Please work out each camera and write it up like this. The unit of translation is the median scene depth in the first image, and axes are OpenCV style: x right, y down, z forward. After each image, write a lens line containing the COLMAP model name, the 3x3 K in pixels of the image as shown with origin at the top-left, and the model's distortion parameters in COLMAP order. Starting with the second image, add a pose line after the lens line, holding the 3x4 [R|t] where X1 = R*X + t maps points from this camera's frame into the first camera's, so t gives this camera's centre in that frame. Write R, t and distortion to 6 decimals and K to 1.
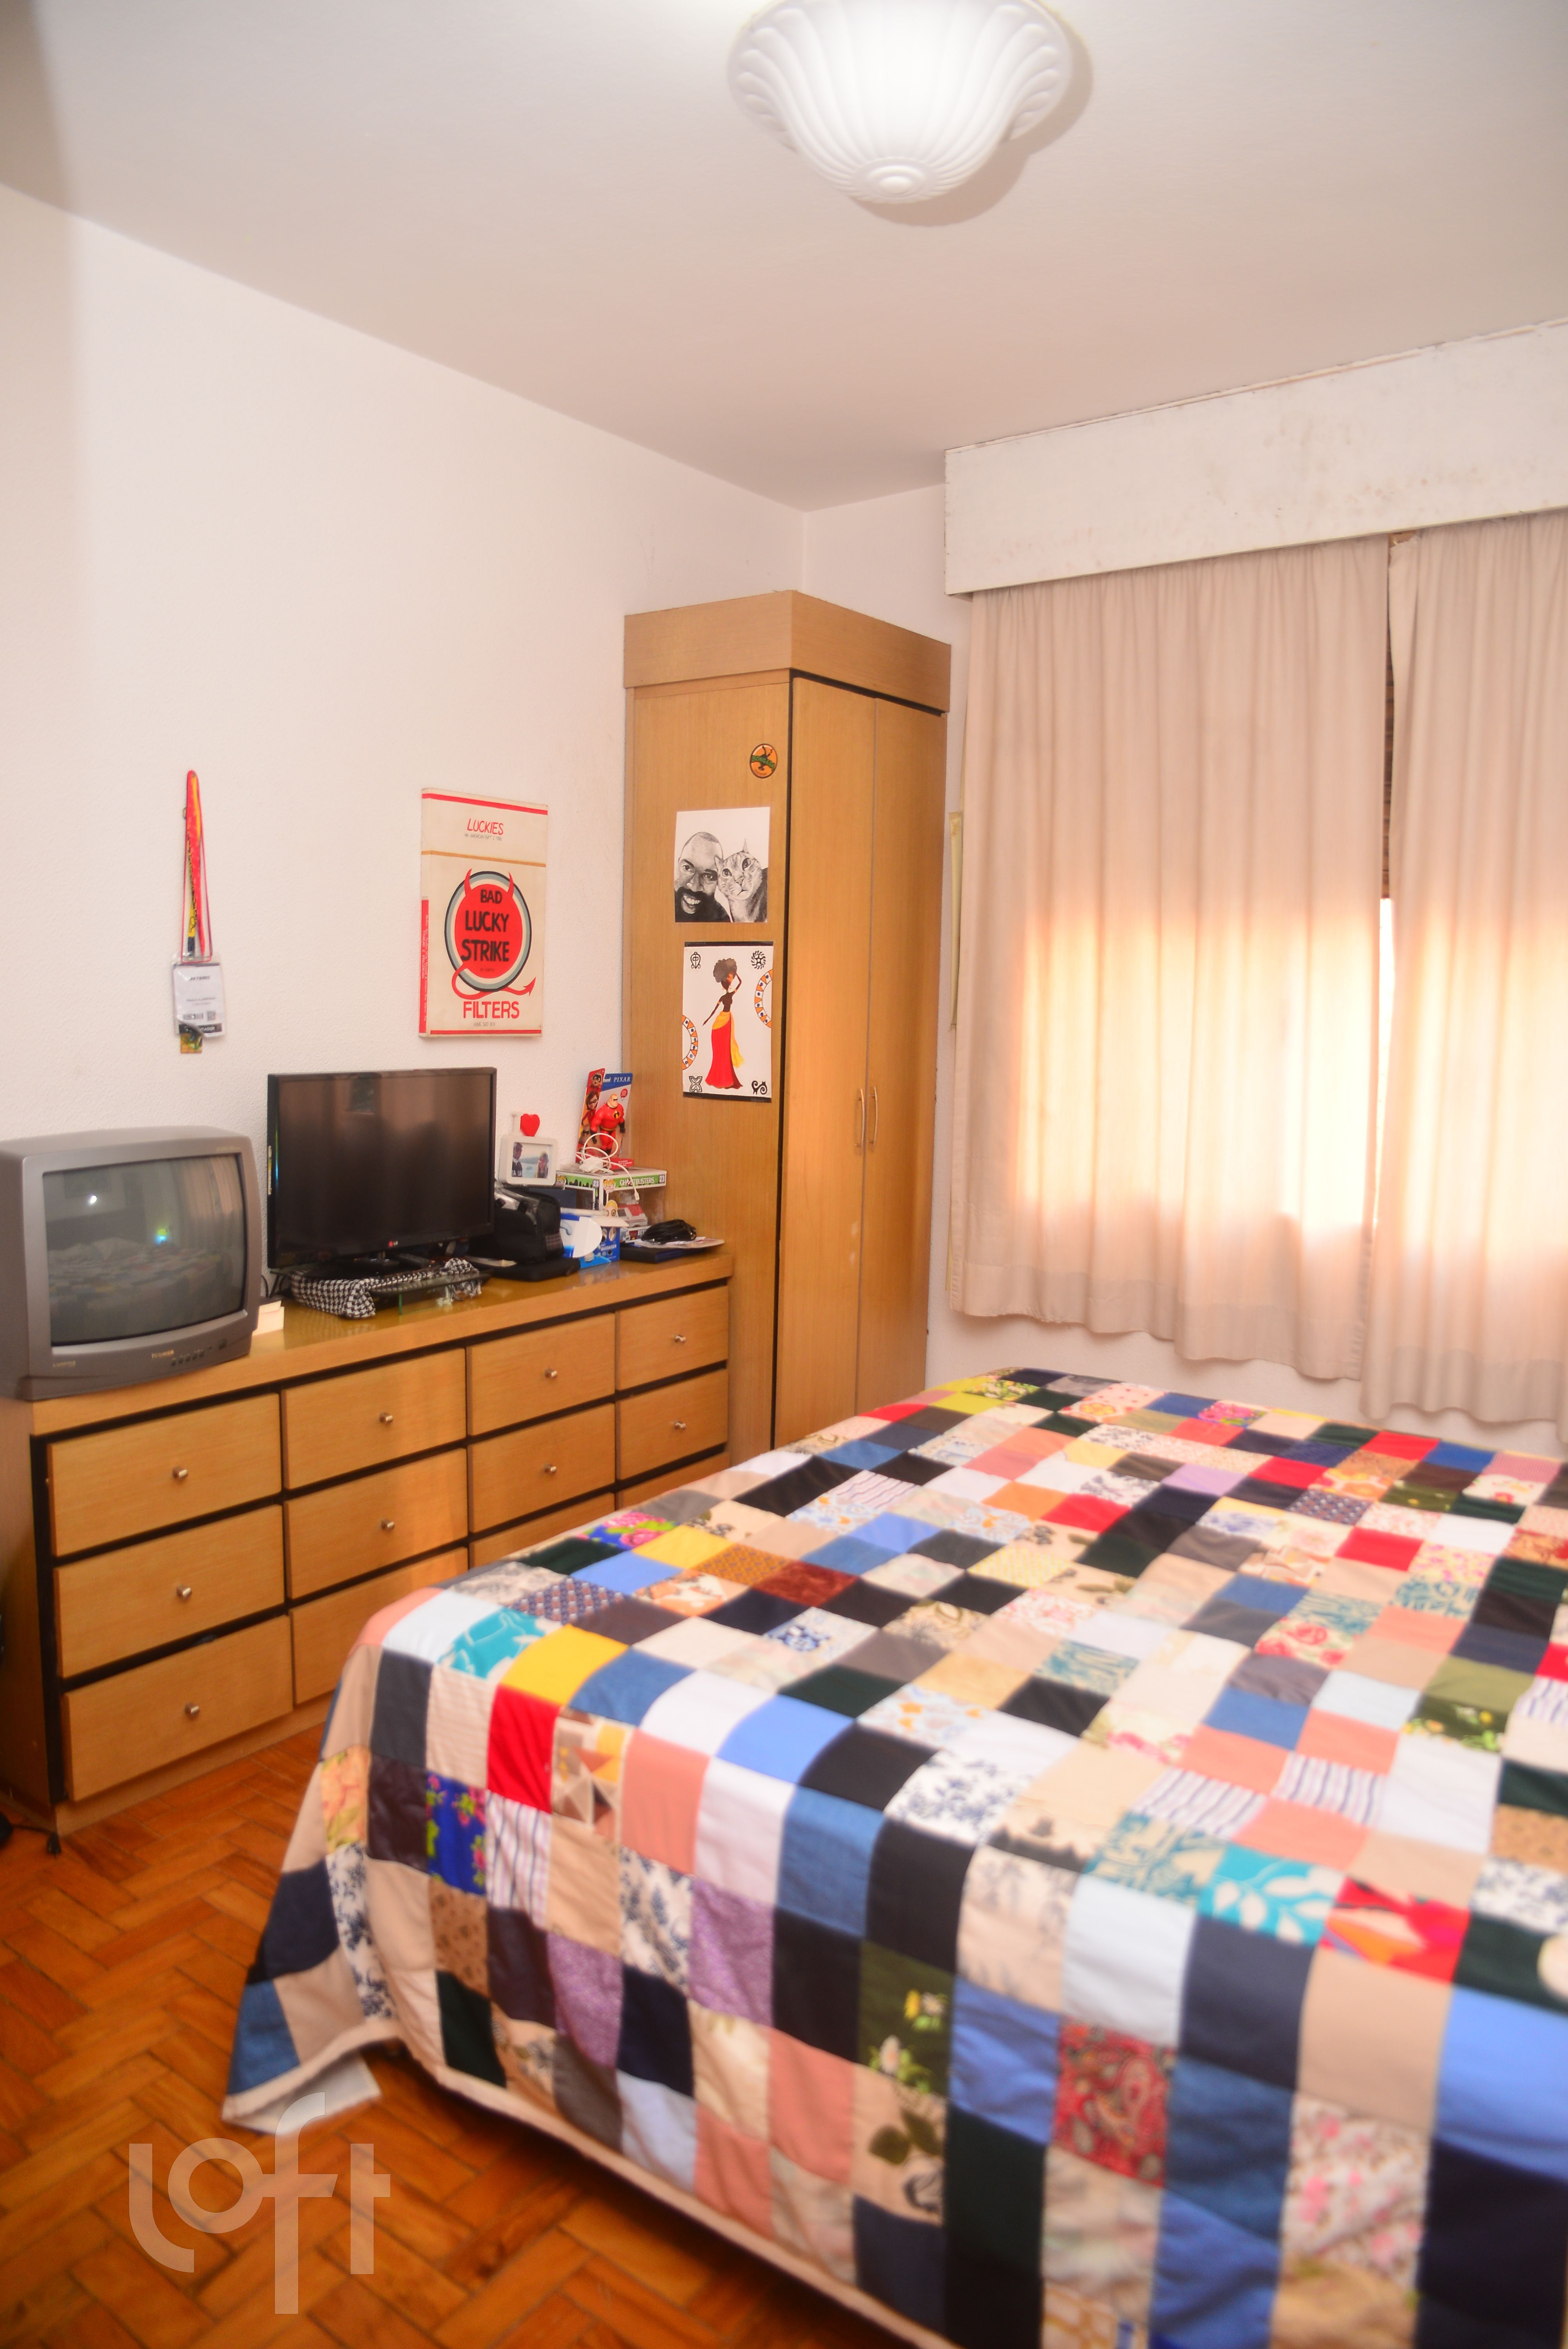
lens RADIAL K [[1600.9, 0, 784.0], [0, 1600.9, 1174.5], [0, 0, 1]] dist [-0.125606, 0.103714]
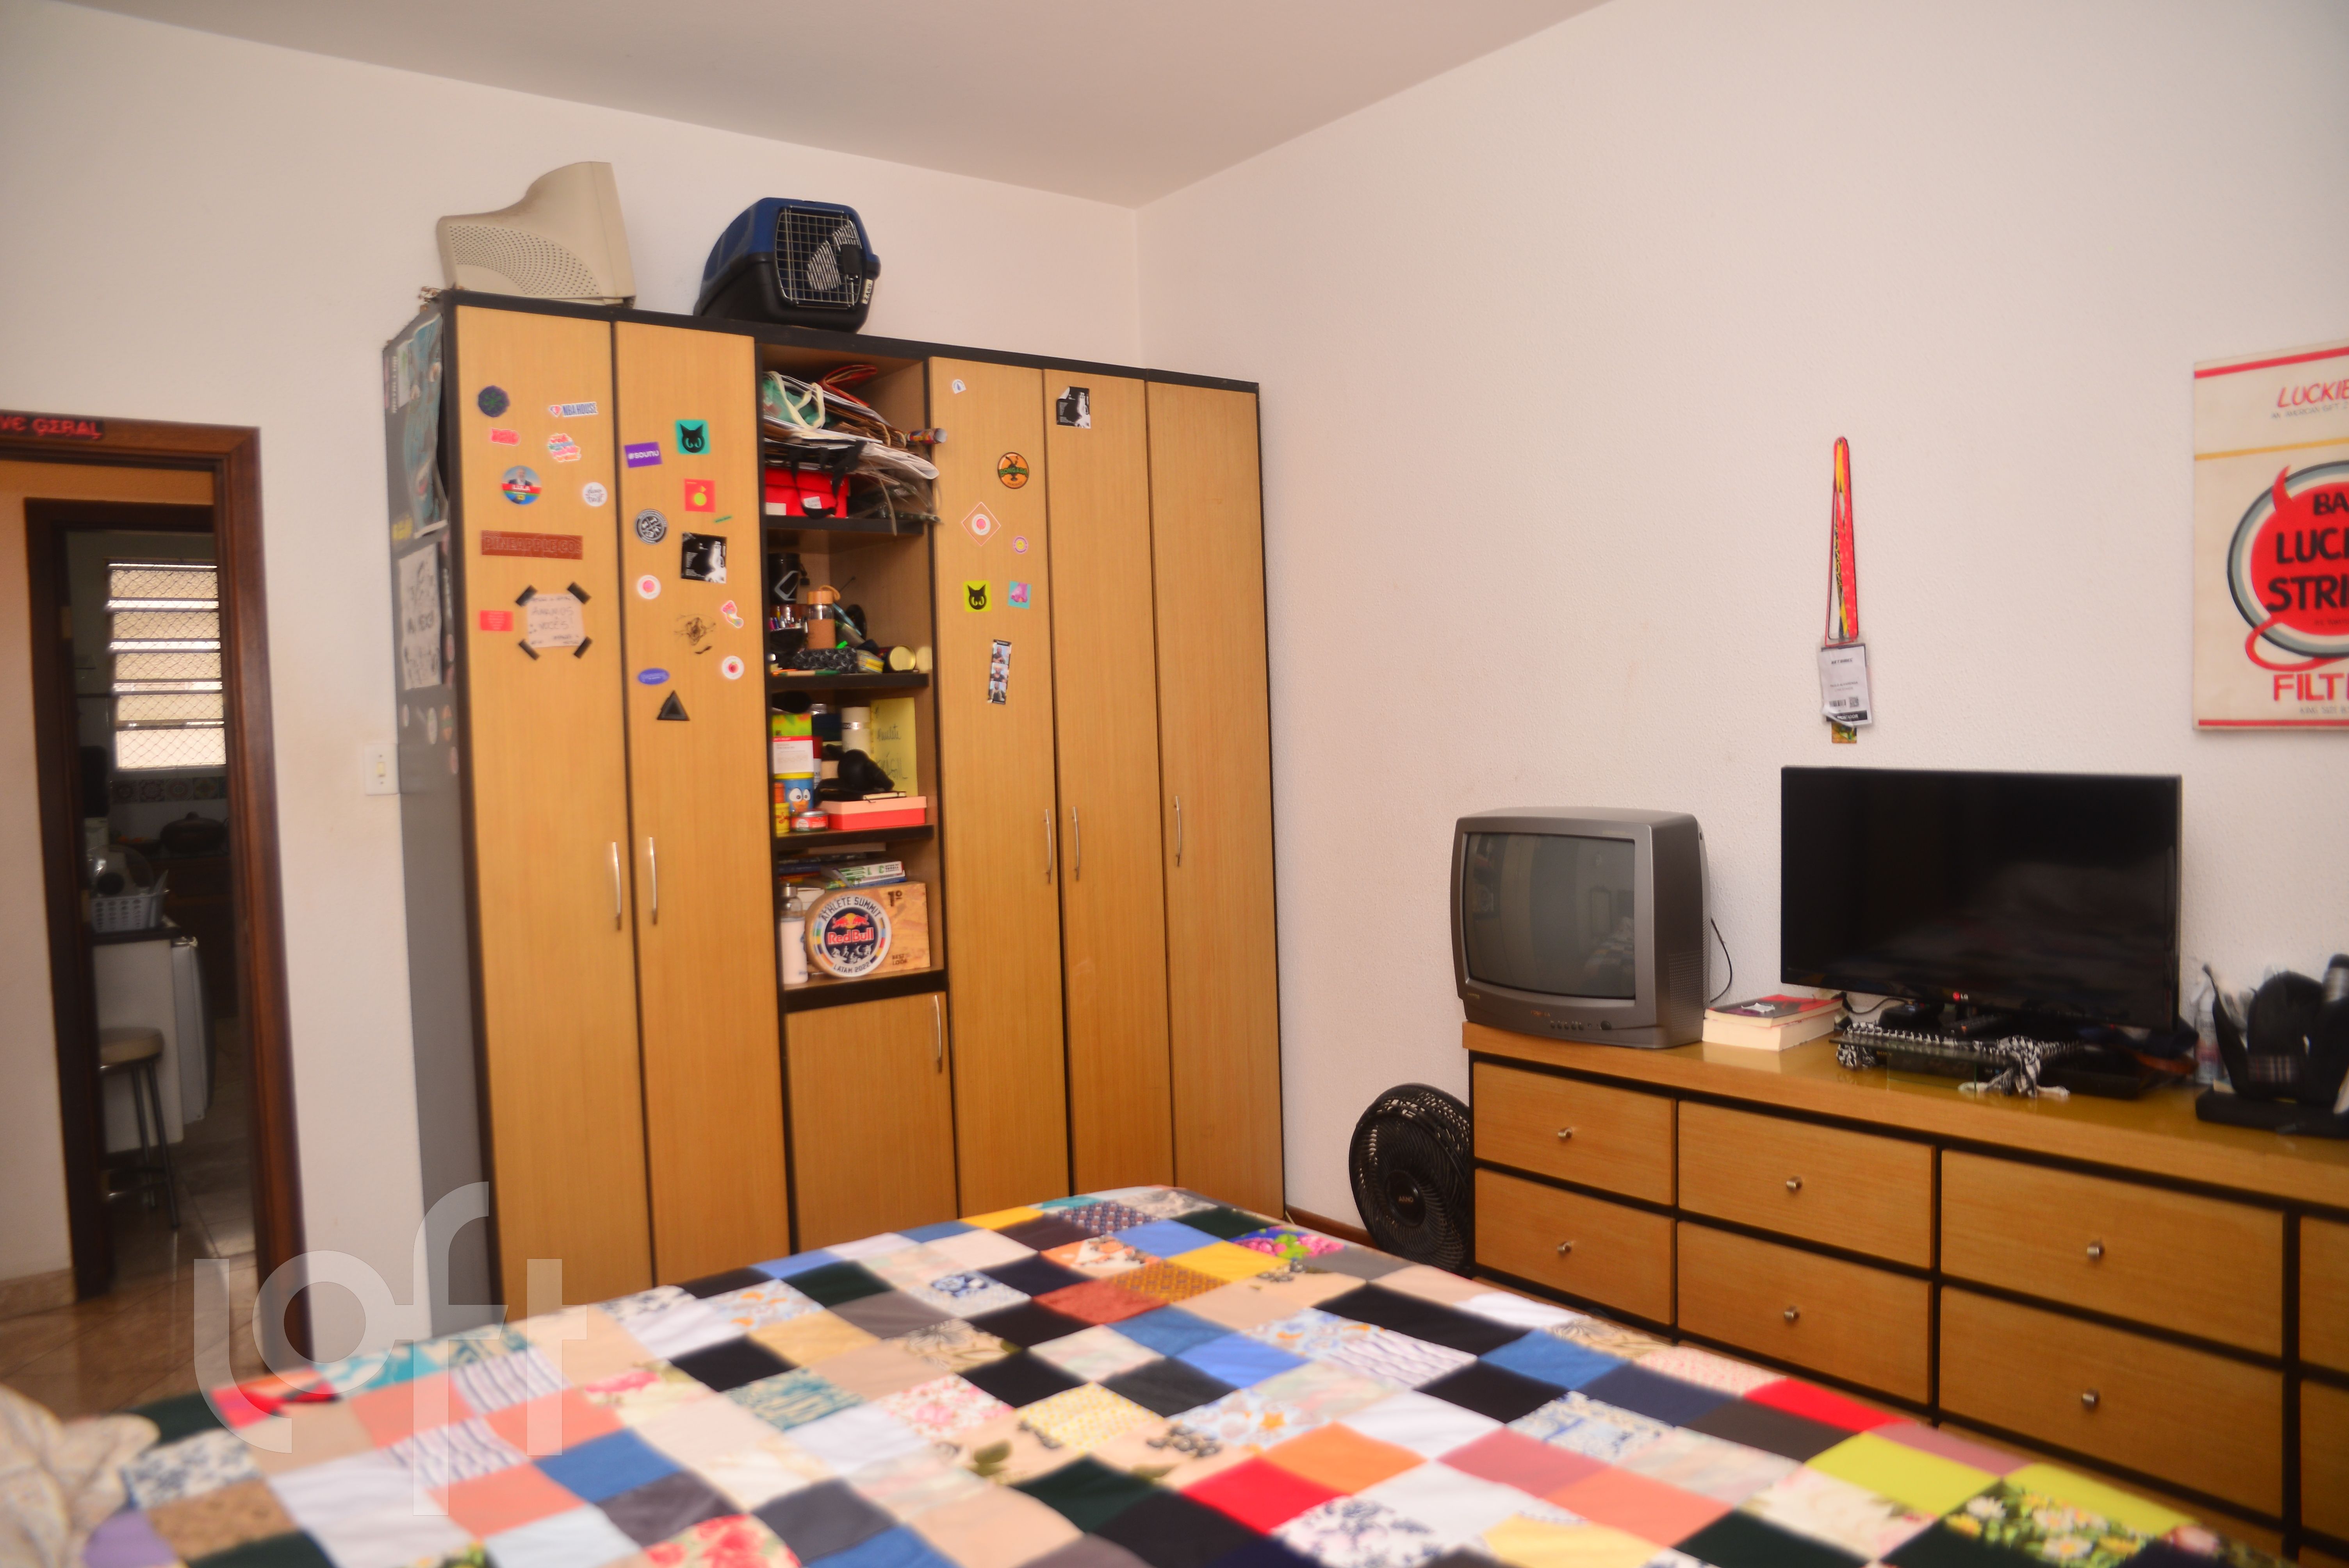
lens RADIAL K [[1600.9, 0, 1167.8], [0, 1600.9, 772.1], [0, 0, 1]] dist [-0.125606, 0.103714]
pose [[-0.283458, 0.032405, -0.958437, 0.762584], [-0.084084, 0.994740, 0.058500, -0.100250], [0.955291, 0.097172, -0.279242, 1.095402]]
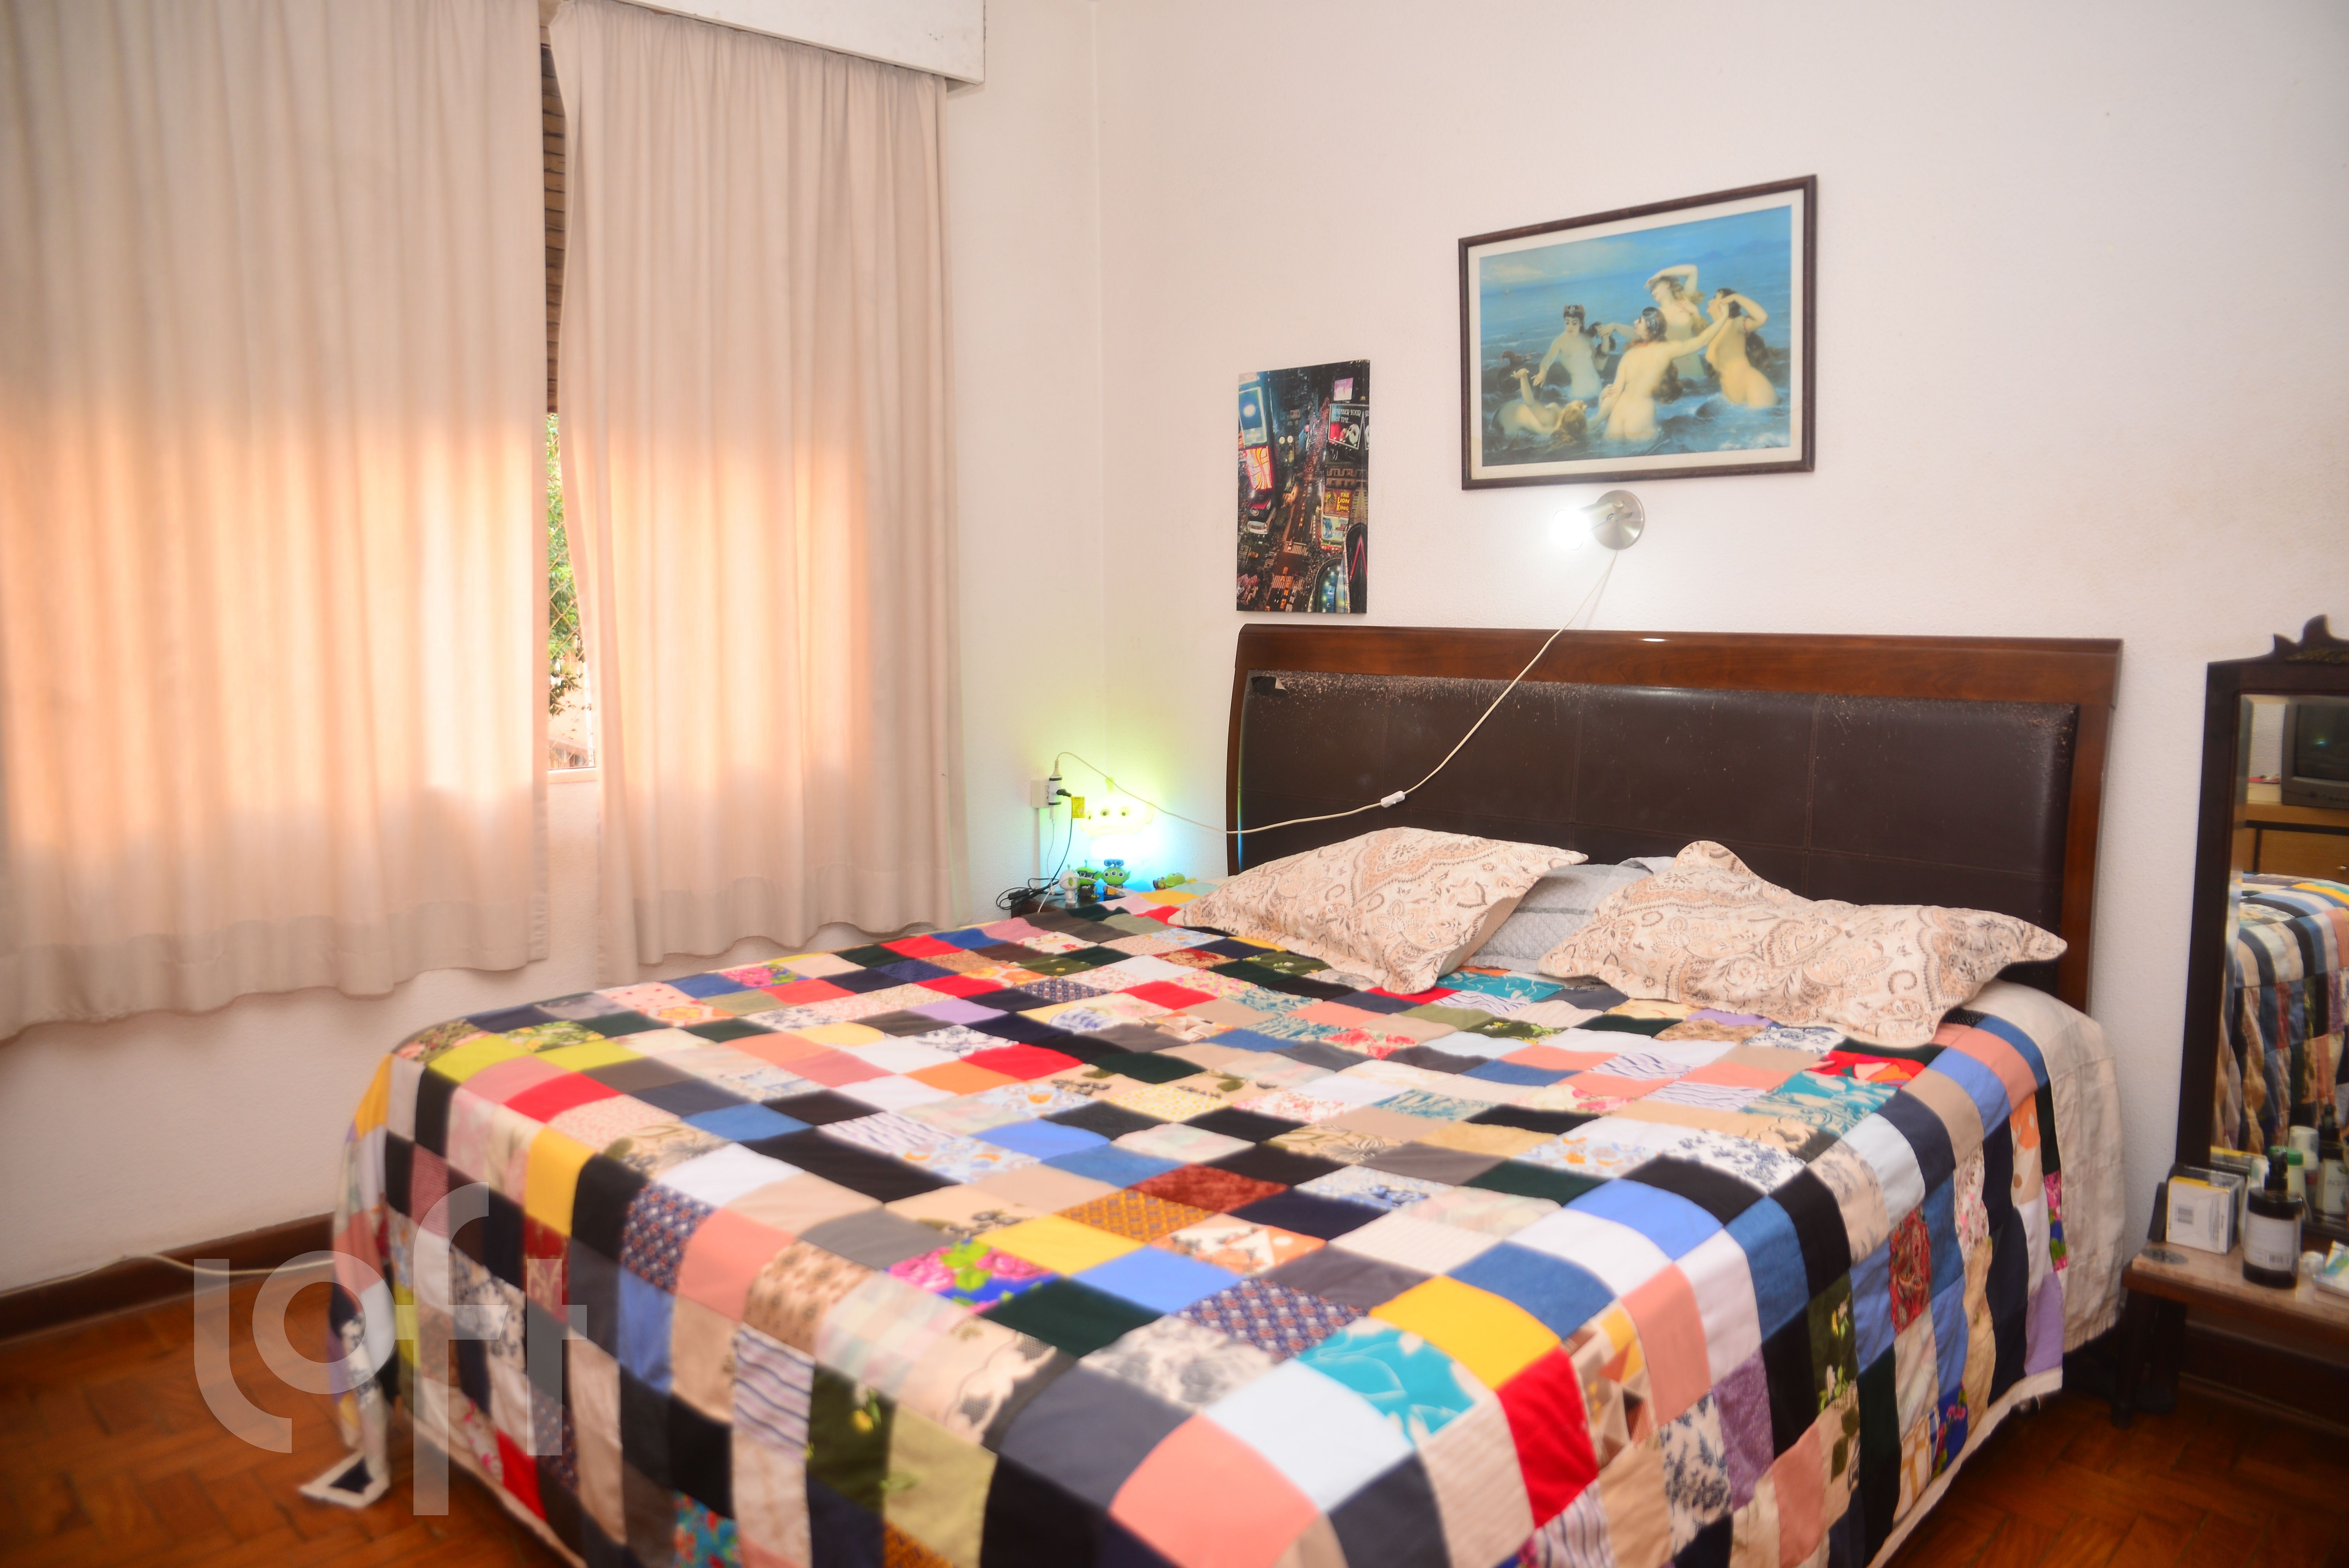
lens RADIAL K [[1600.9, 0, 1167.8], [0, 1600.9, 772.1], [0, 0, 1]] dist [-0.125606, 0.103714]
pose [[0.165703, -0.131532, 0.977365, -0.634326], [0.135077, 0.984752, 0.109625, -0.029404], [-0.976881, 0.113854, 0.180943, 0.742752]]
